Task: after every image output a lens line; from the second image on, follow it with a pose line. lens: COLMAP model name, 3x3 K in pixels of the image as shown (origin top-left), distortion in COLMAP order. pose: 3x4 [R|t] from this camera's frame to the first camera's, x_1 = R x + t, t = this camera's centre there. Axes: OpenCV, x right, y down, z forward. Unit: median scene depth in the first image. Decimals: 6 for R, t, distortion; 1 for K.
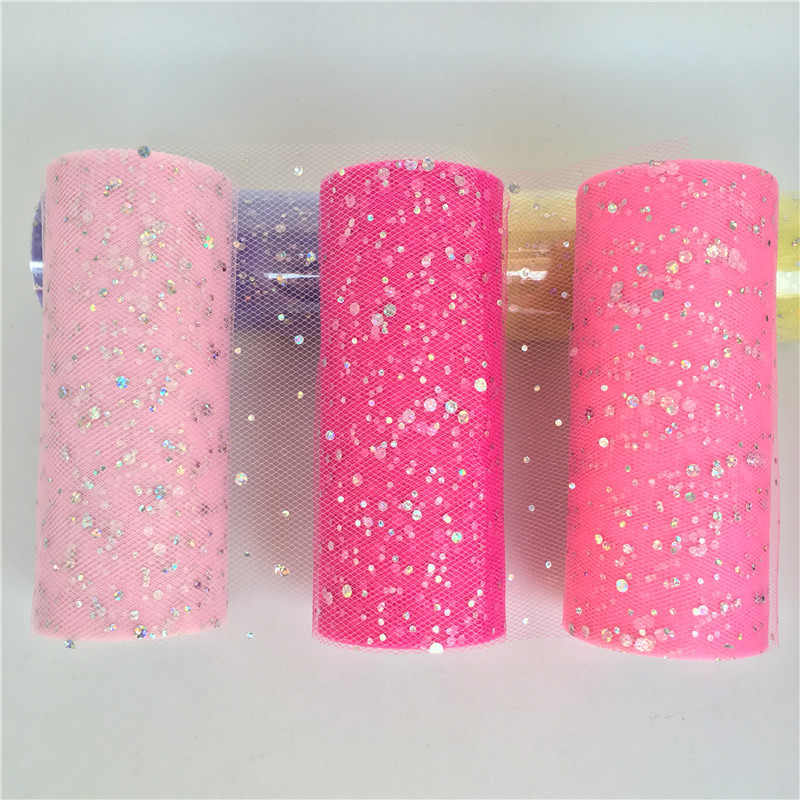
lens RADIAL K [[839.6, 0, 400.0], [0, 839.6, 400.0], [0, 0, 1]] dist [0.001798, 0.008934]
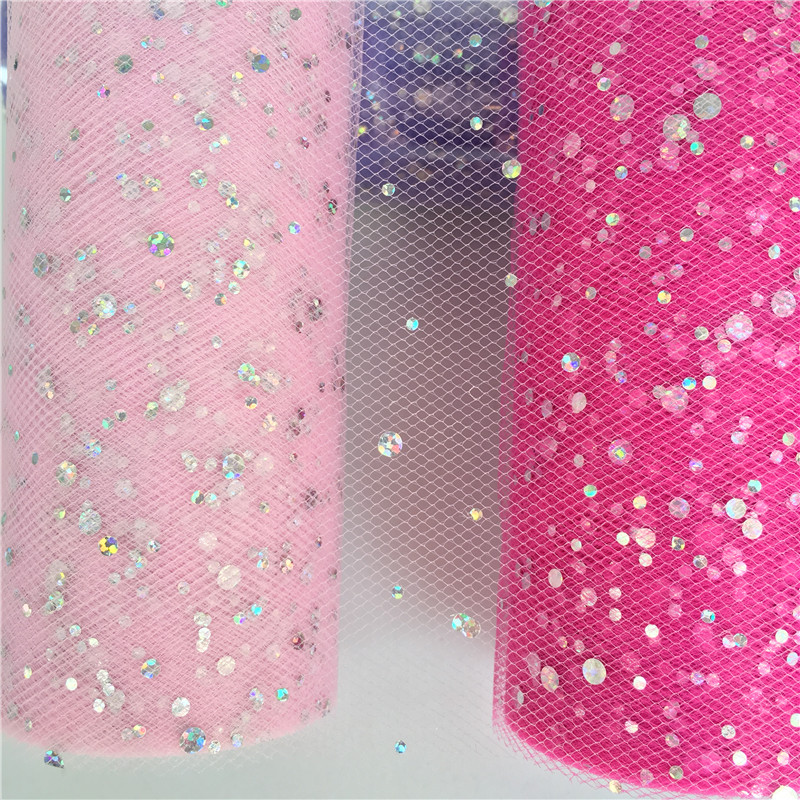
lens RADIAL K [[900.5, 0, 400.0], [0, 900.5, 400.0], [0, 0, 1]] dist [0.066236, -0.151735]
pose [[0.998900, 0.026198, -0.038895, -0.162823], [-0.023896, 0.998001, 0.058503, 0.035392], [0.040349, -0.057509, 0.997529, 0.458312]]
